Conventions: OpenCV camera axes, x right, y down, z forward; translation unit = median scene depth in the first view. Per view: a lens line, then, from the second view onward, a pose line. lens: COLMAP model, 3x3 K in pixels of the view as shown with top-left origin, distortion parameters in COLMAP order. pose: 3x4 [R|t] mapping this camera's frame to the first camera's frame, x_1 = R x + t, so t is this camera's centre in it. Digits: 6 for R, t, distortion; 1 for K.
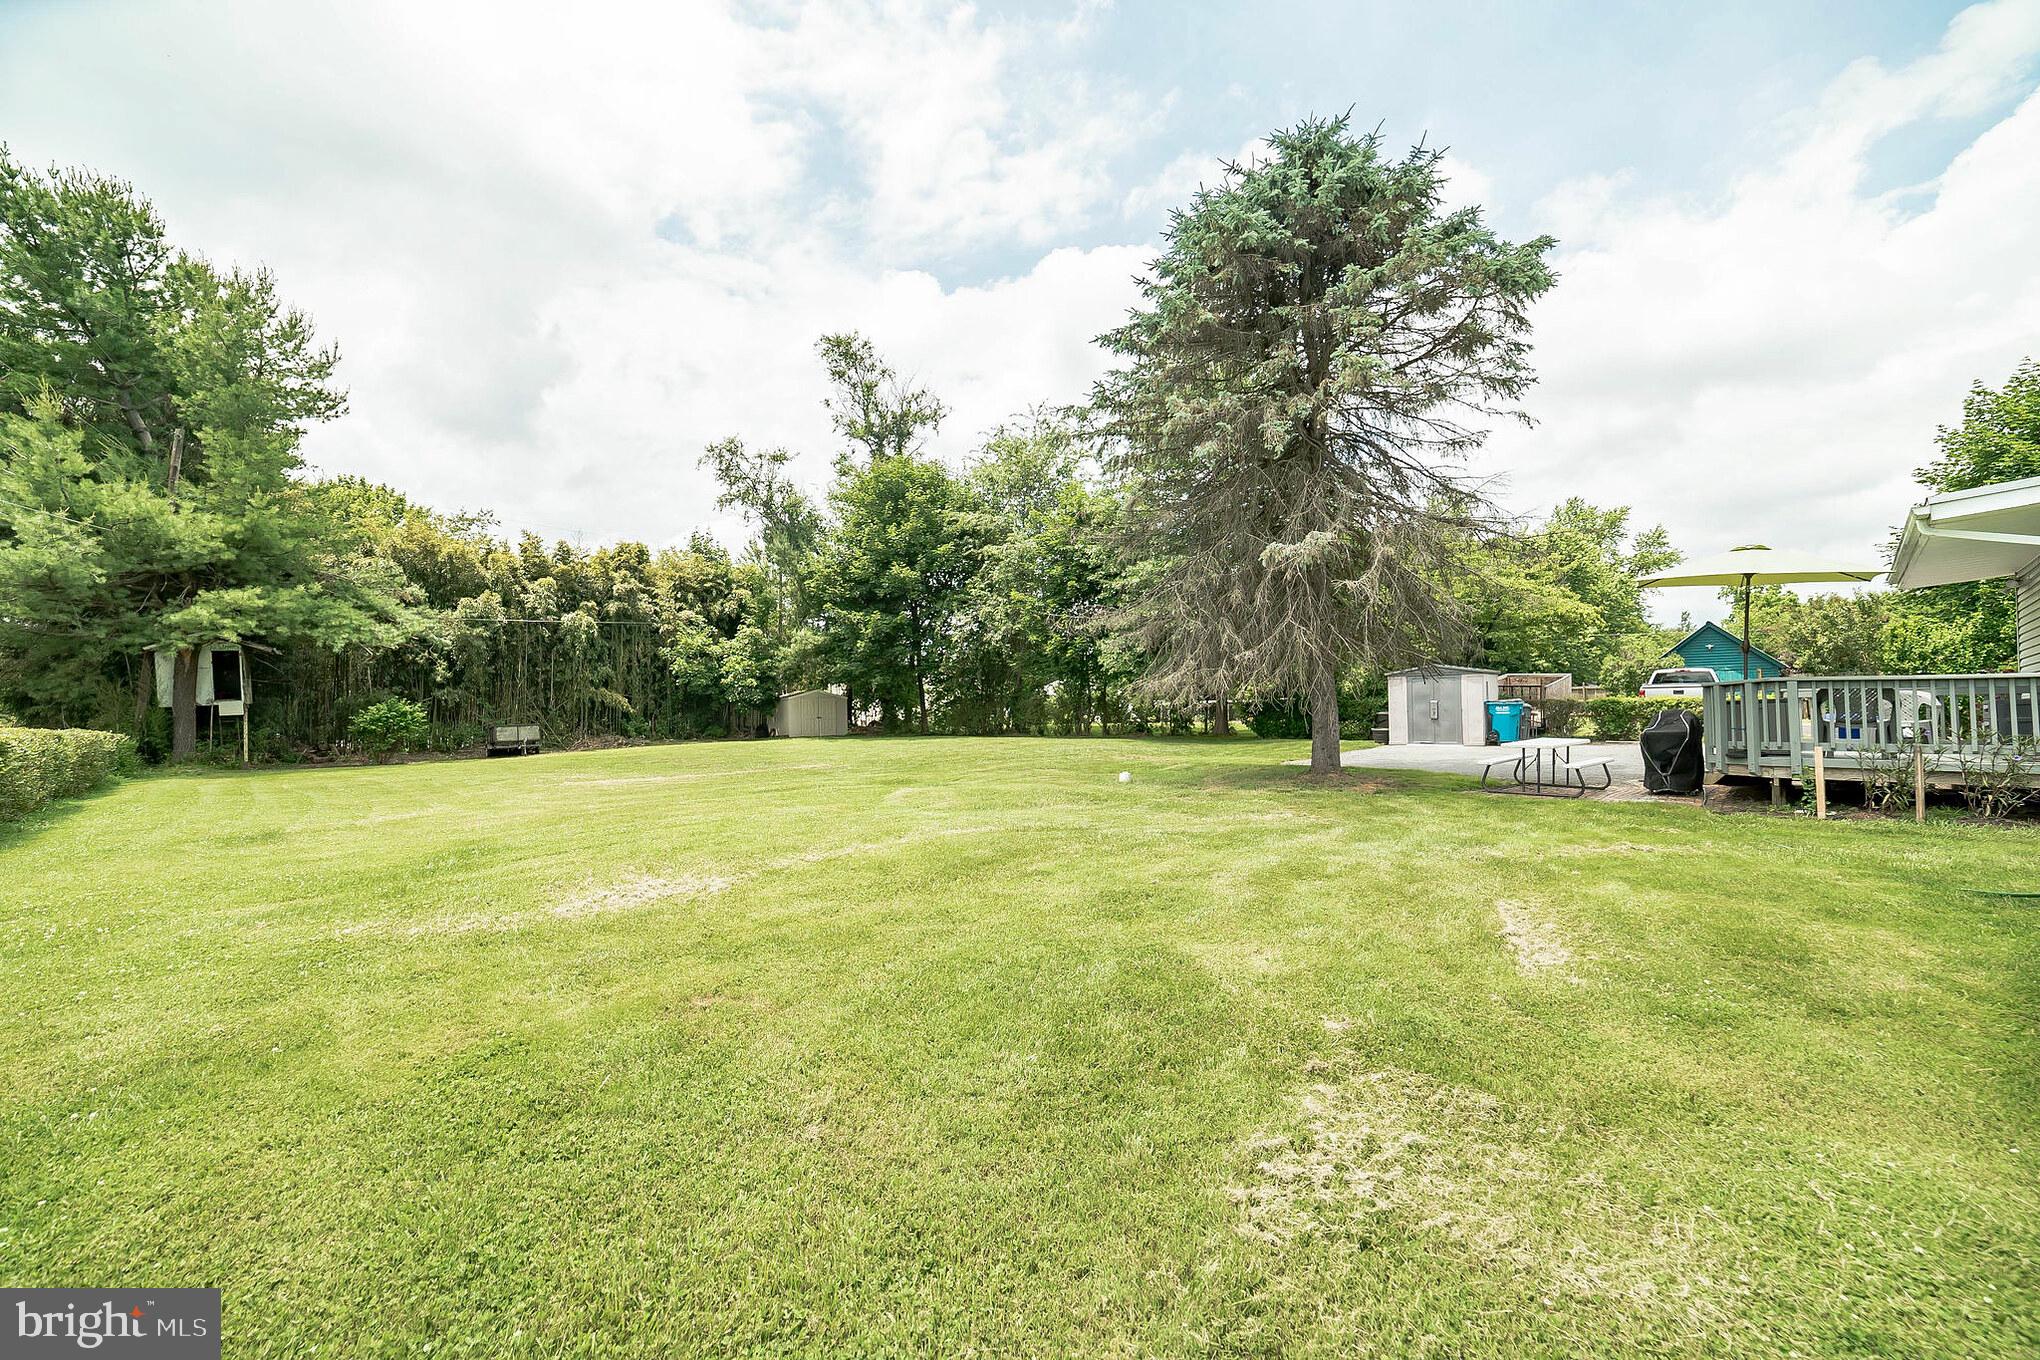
lens RADIAL K [[805.7, 0, 1021.1], [0, 805.7, 667.0], [0, 0, 1]] dist [-0.020645, 0.000076]
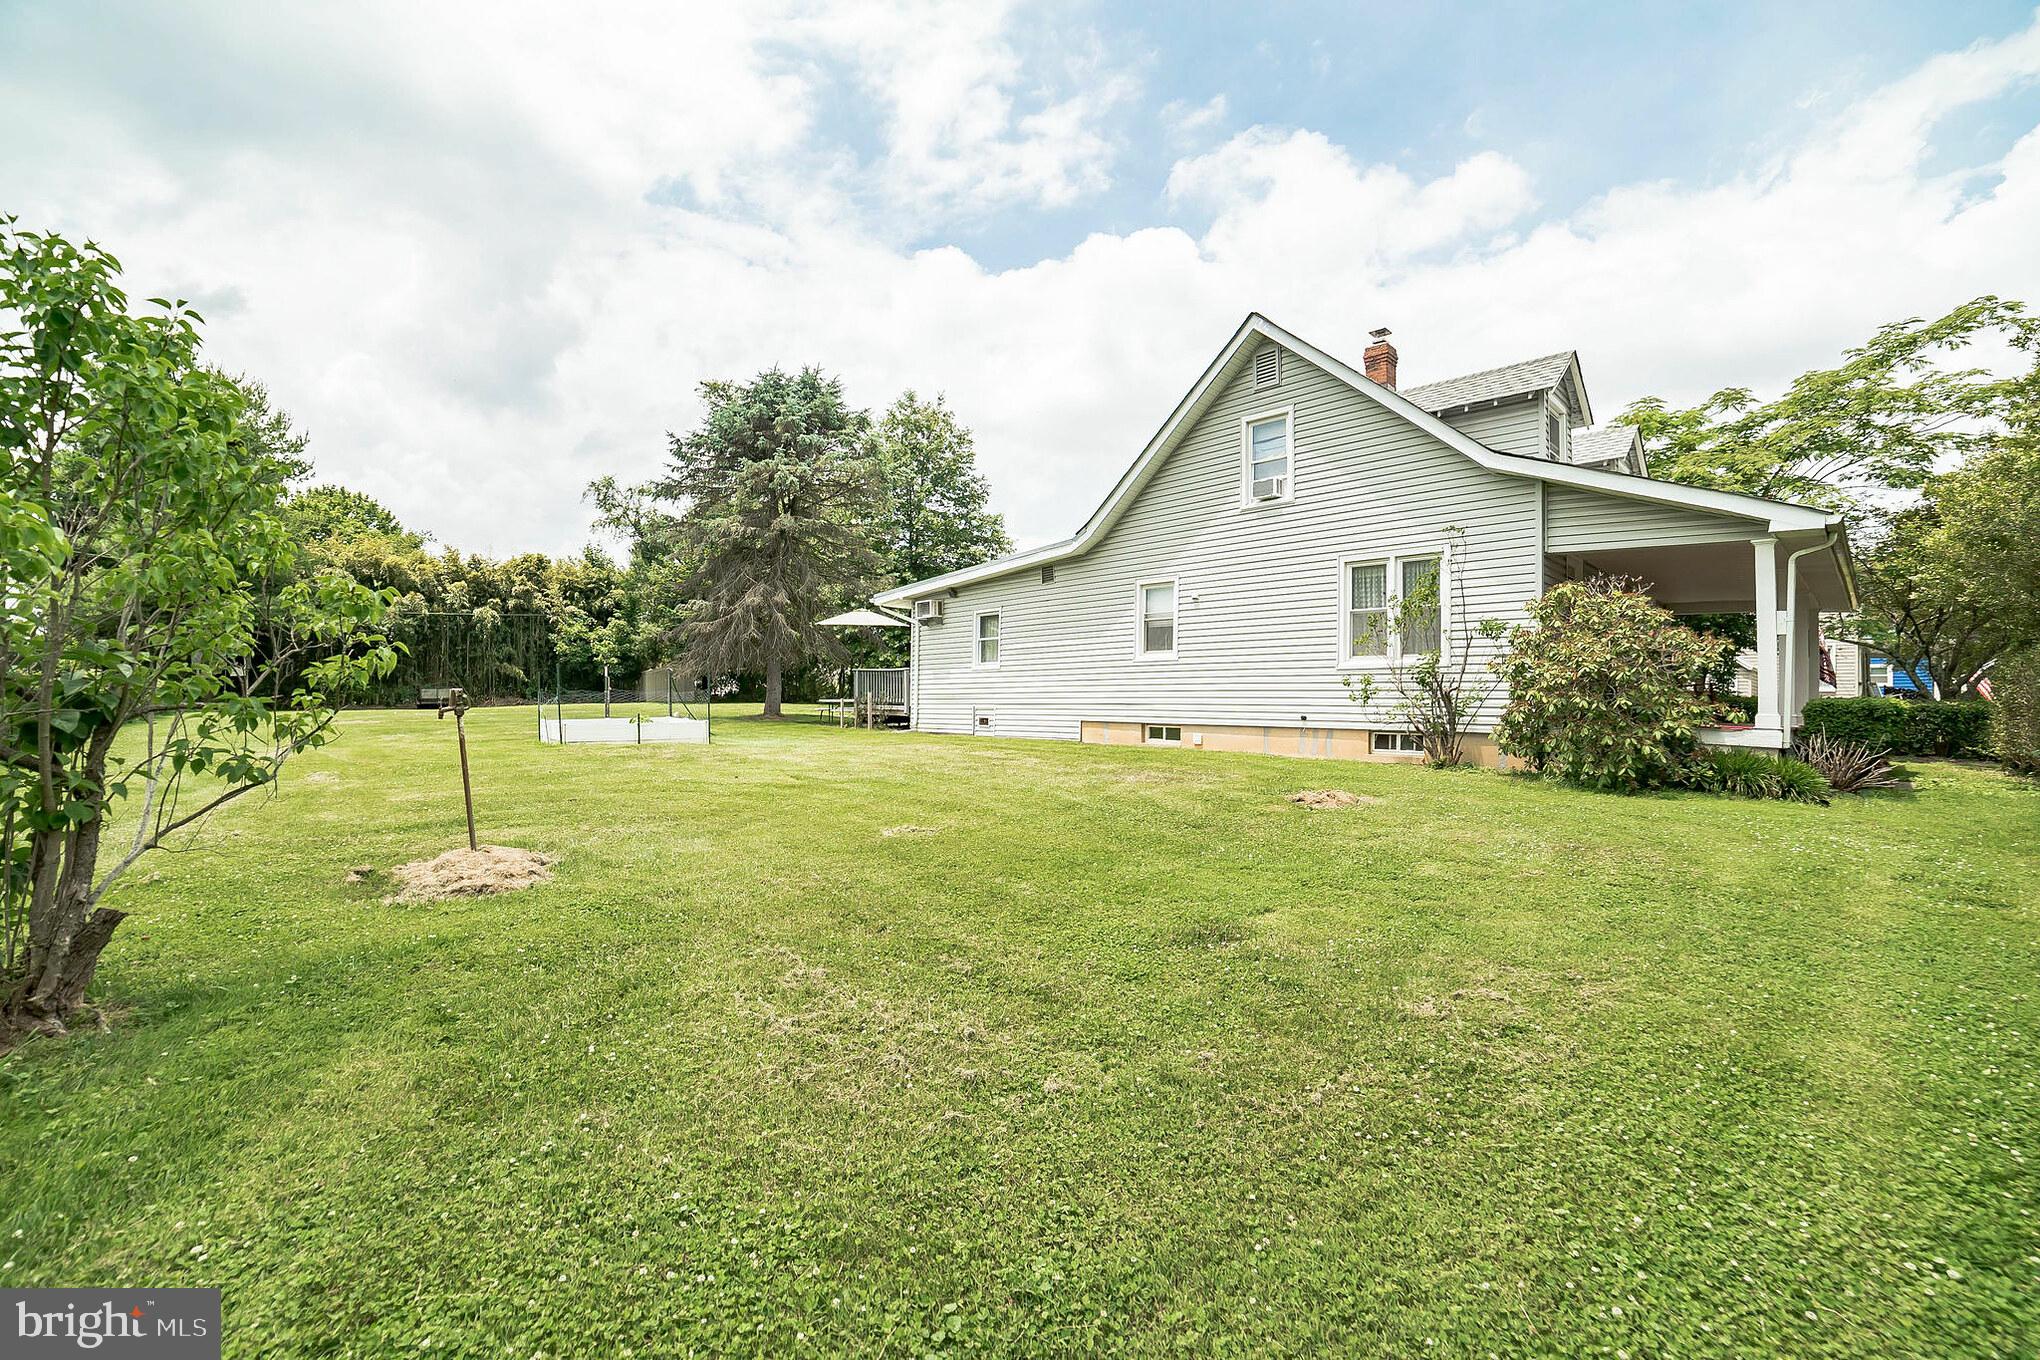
lens RADIAL K [[837.9, 0, 1020.0], [0, 837.9, 680.0], [0, 0, 1]] dist [0.000888, -0.015558]
pose [[0.999184, 0.026380, -0.030590, 0.373821], [-0.025207, 0.998956, 0.038098, -0.018835], [0.031563, -0.037296, 0.998806, -0.373620]]
